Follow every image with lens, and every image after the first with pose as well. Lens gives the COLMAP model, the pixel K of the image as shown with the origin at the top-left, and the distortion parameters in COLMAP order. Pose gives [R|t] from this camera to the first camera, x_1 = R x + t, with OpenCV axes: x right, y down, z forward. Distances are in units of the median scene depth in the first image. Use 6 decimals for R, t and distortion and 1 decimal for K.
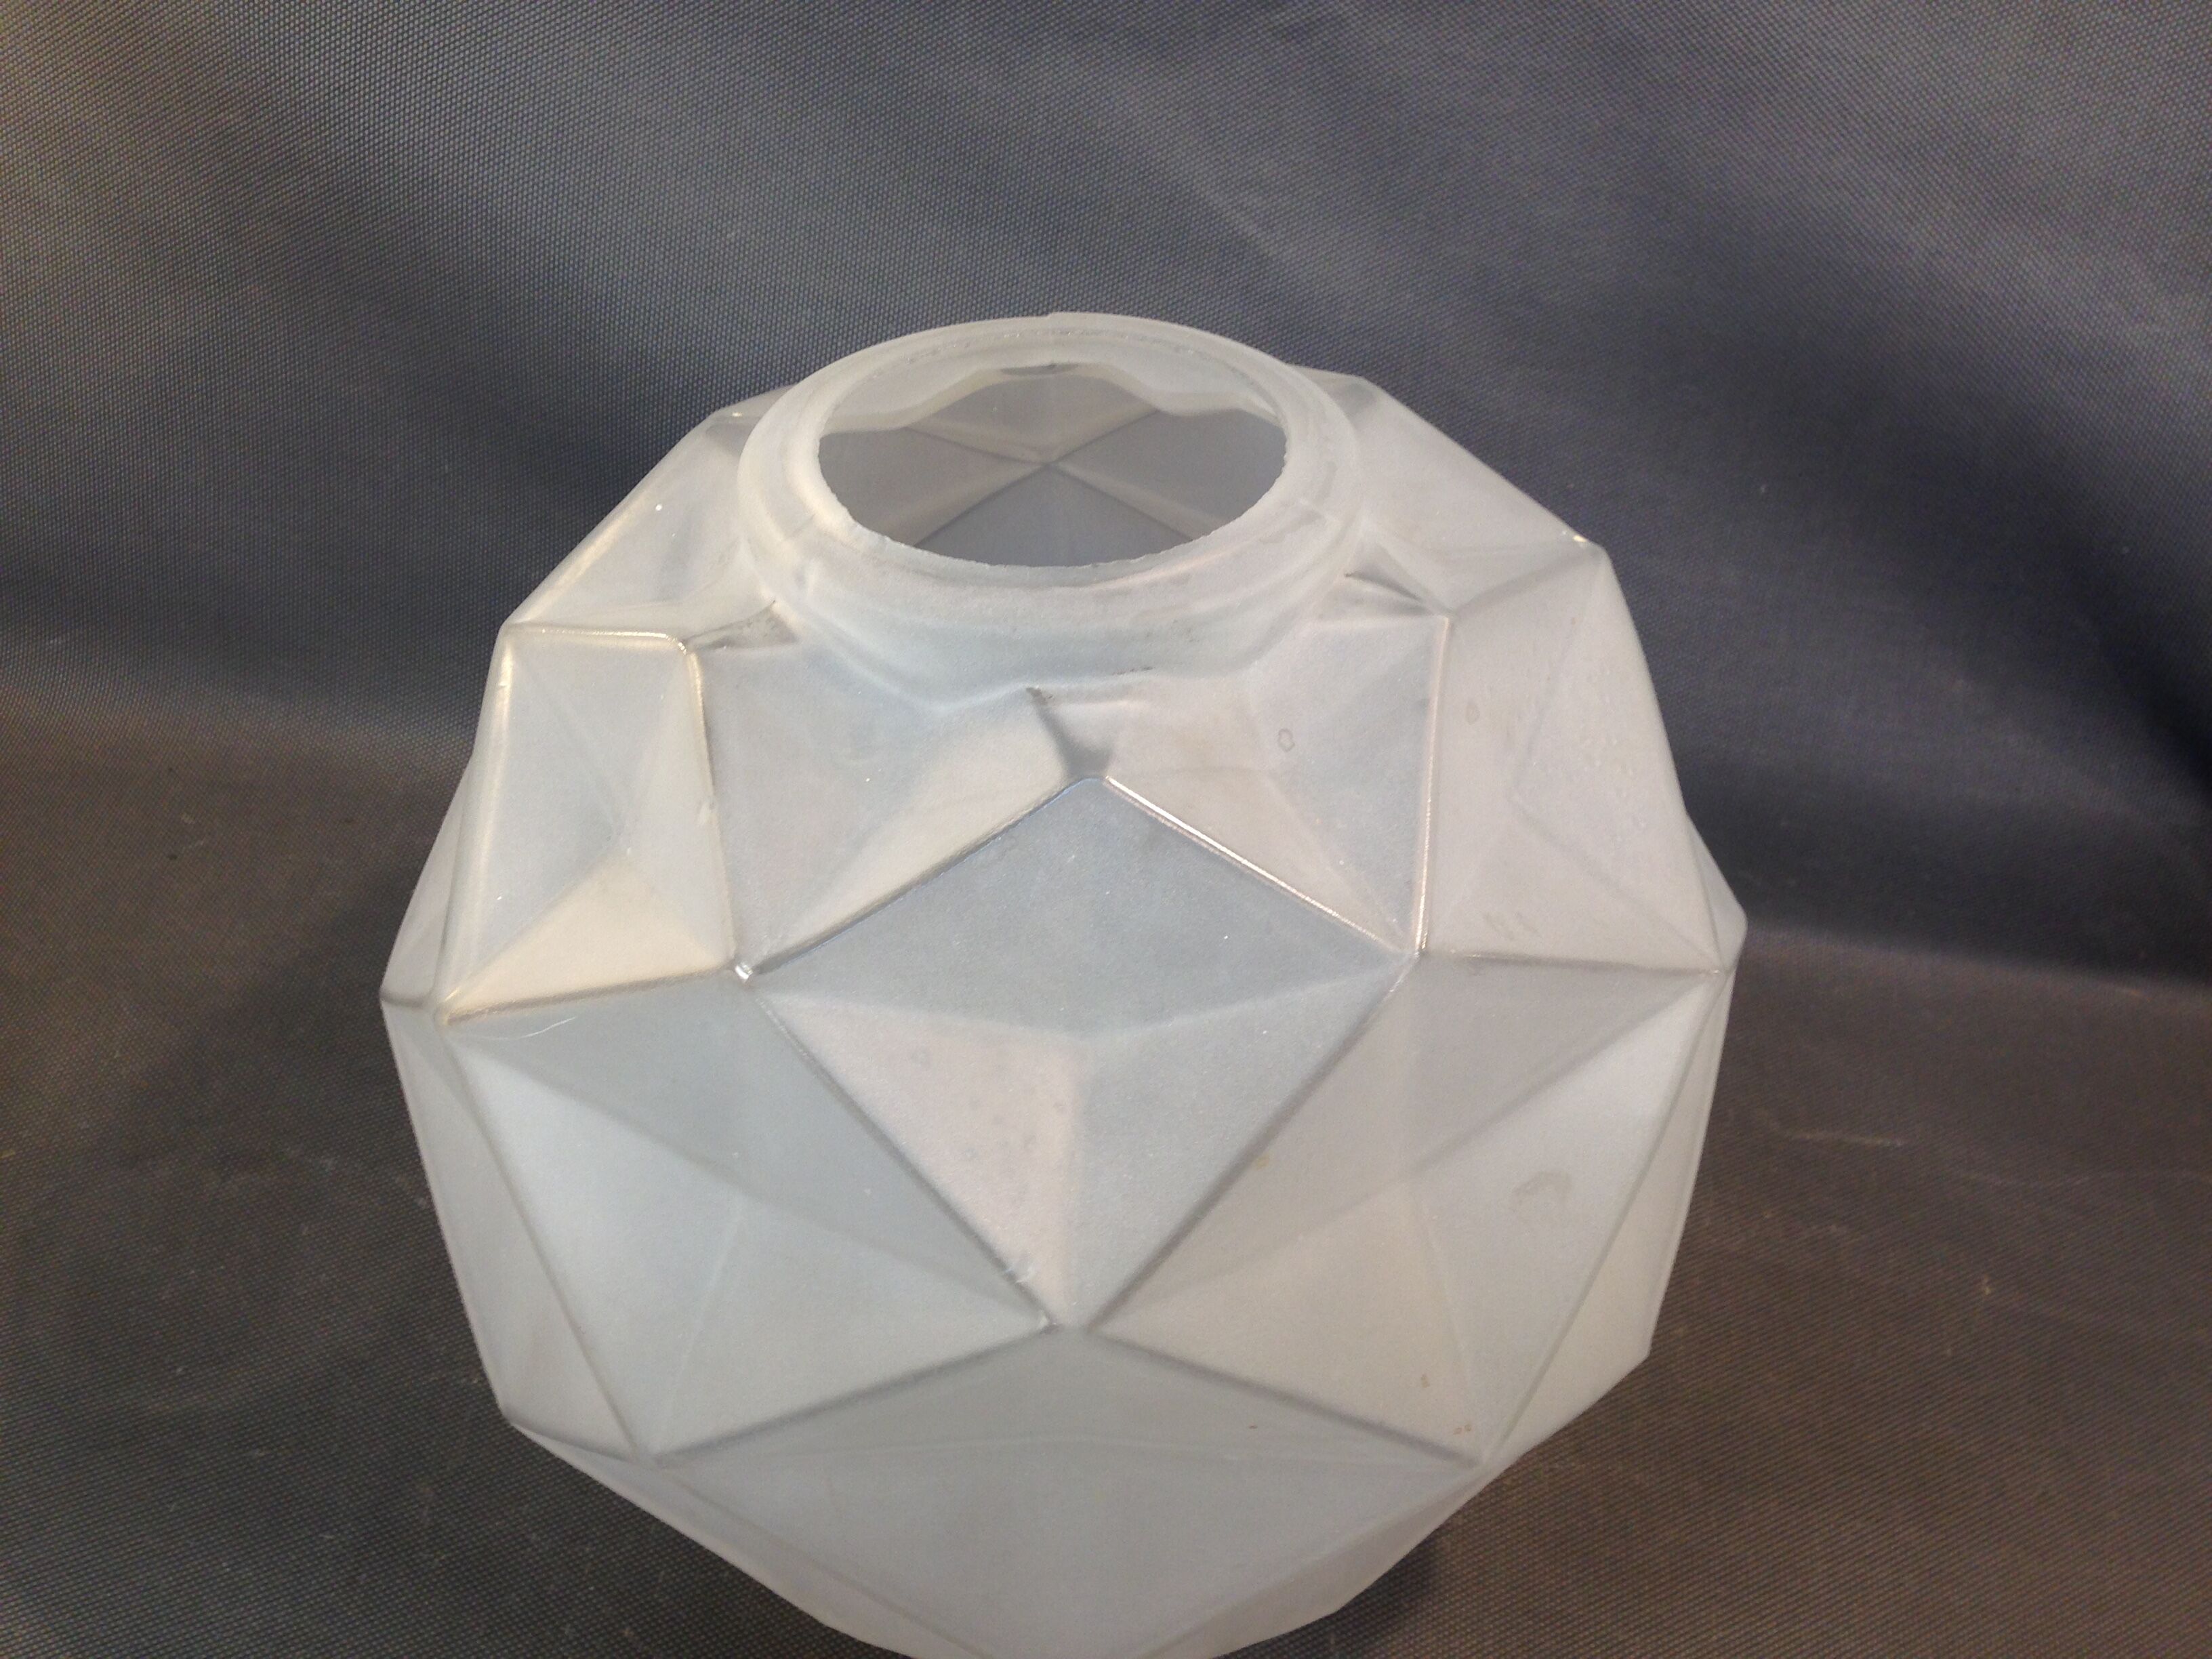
lens RADIAL K [[2151.7, 0, 1107.0], [0, 2151.7, 865.9], [0, 0, 1]] dist [0.154840, -0.342870]
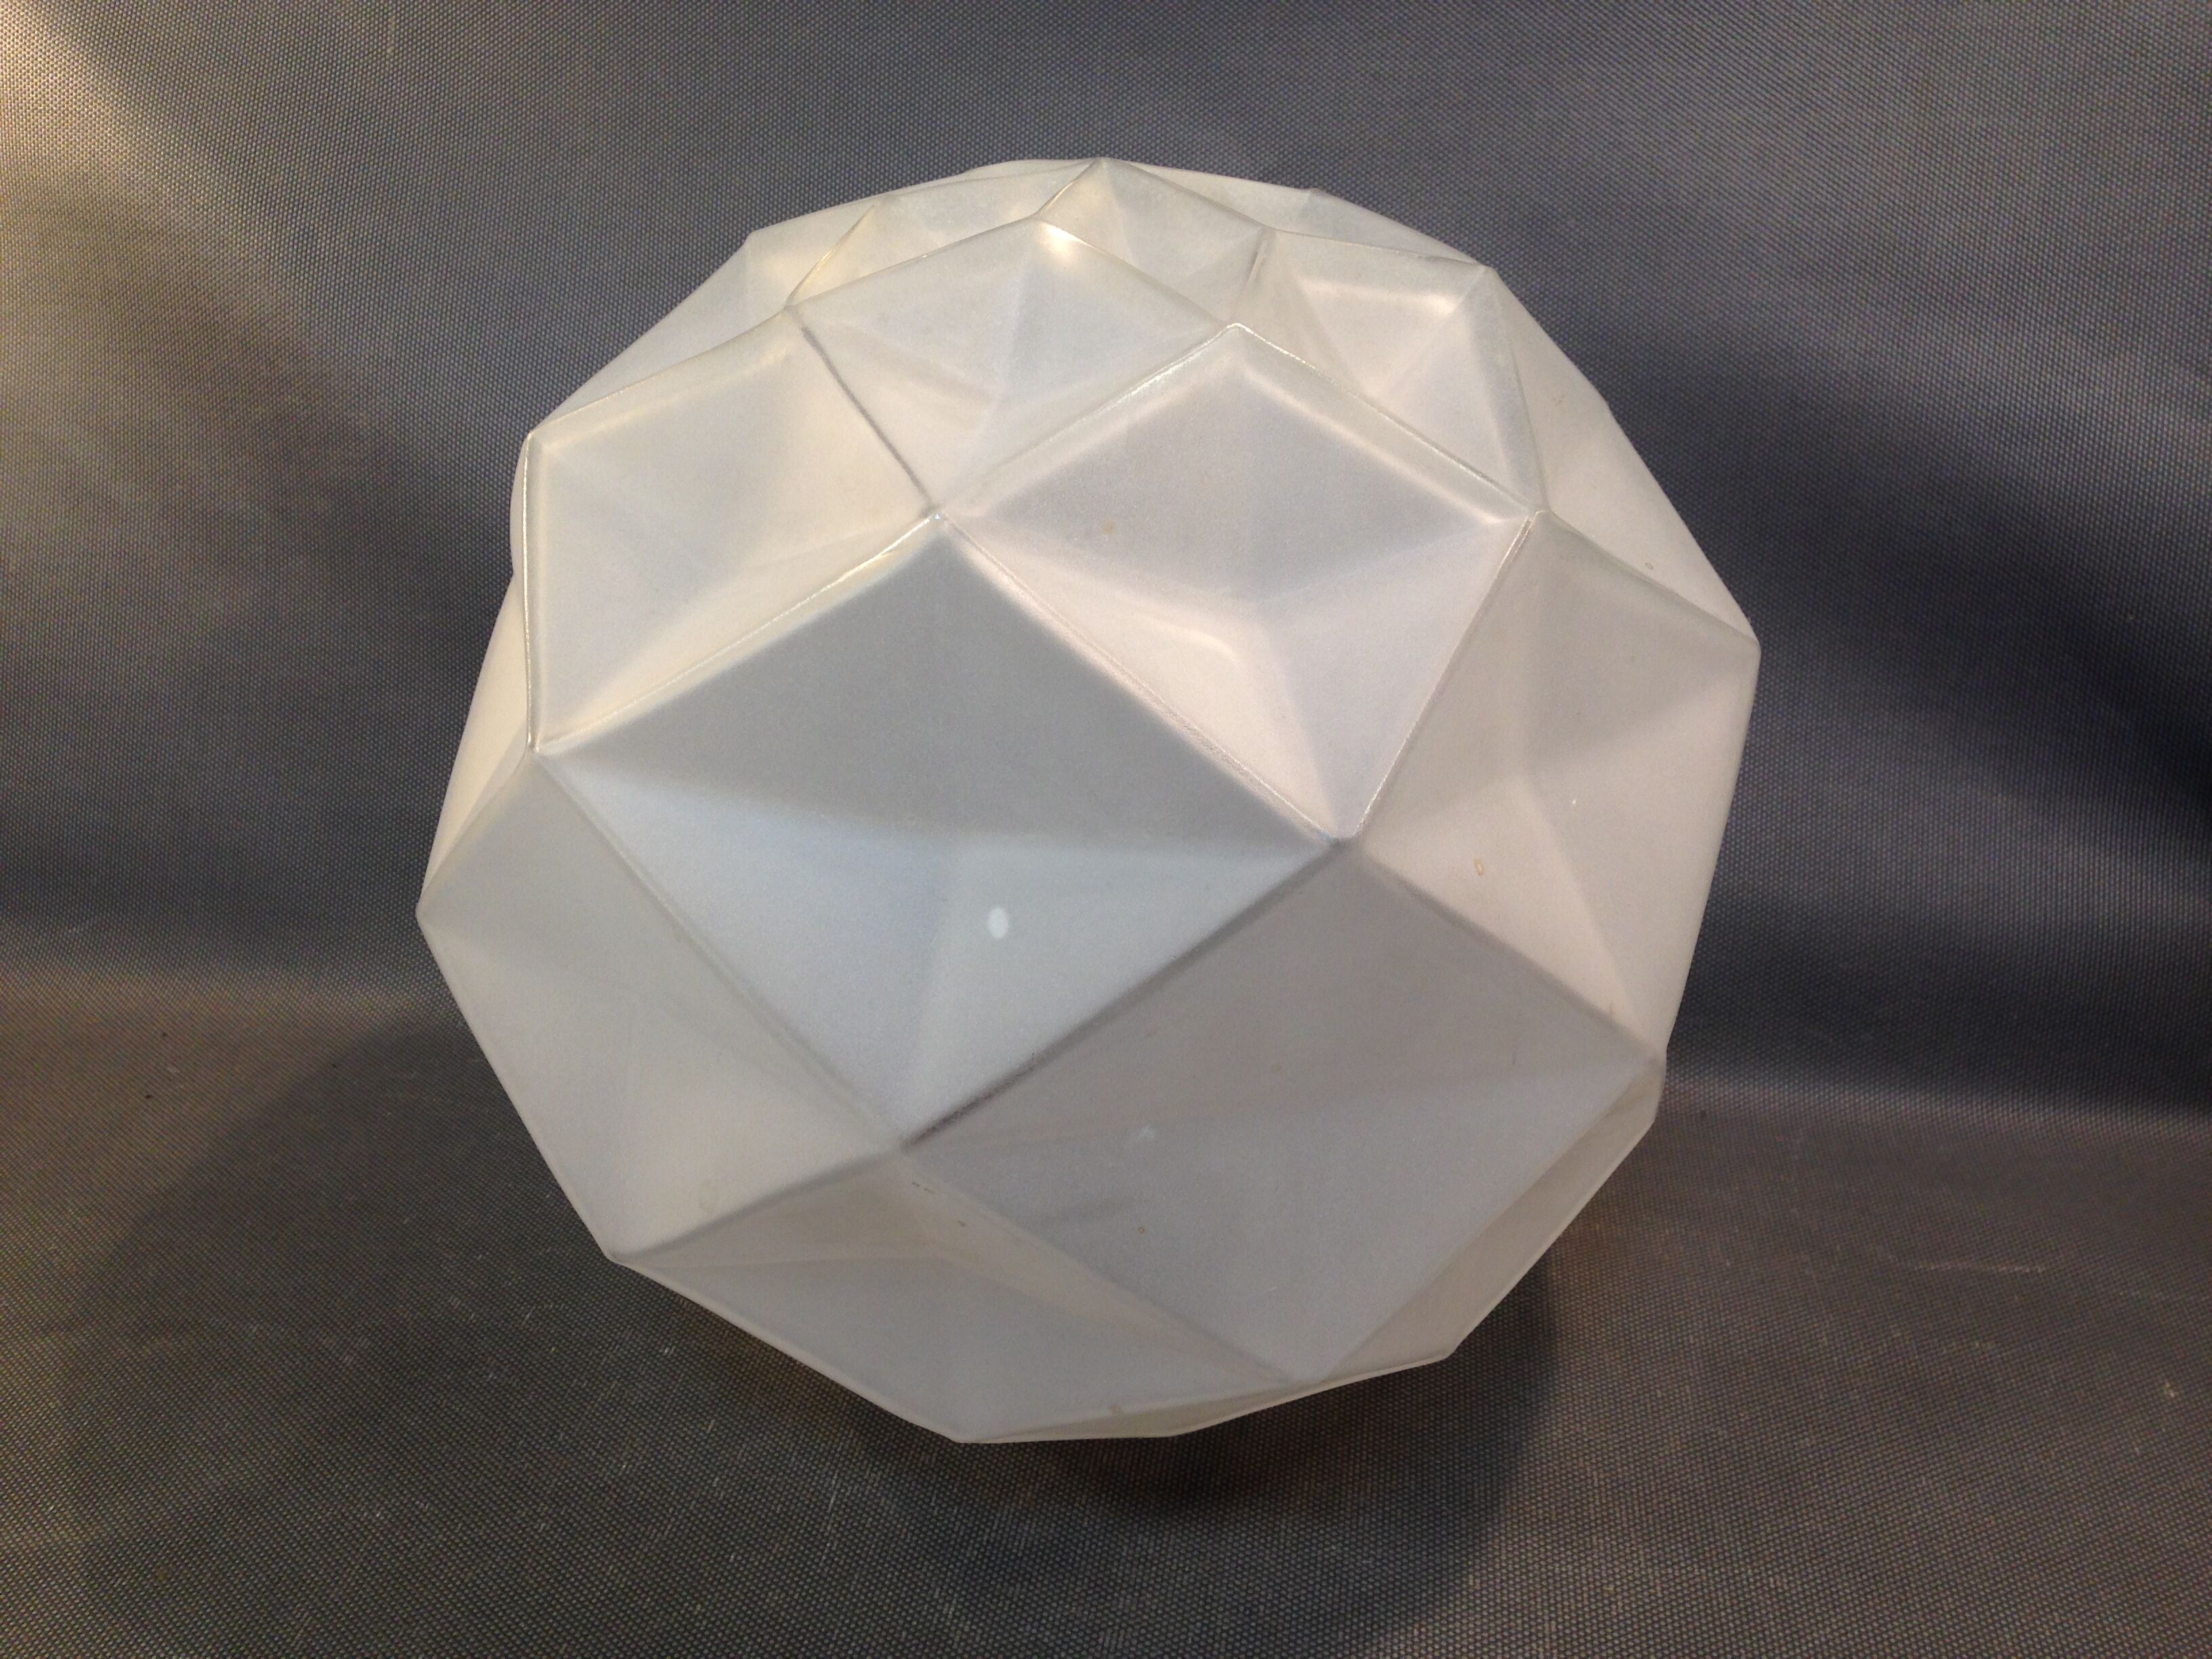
lens RADIAL K [[2138.6, 0, 1104.5], [0, 2138.6, 862.6], [0, 0, 1]] dist [0.174198, -0.402457]
pose [[0.996217, -0.068881, -0.052977, 0.051887], [0.040073, 0.905116, -0.423272, 0.342063], [0.077106, 0.419548, 0.904452, 0.127996]]
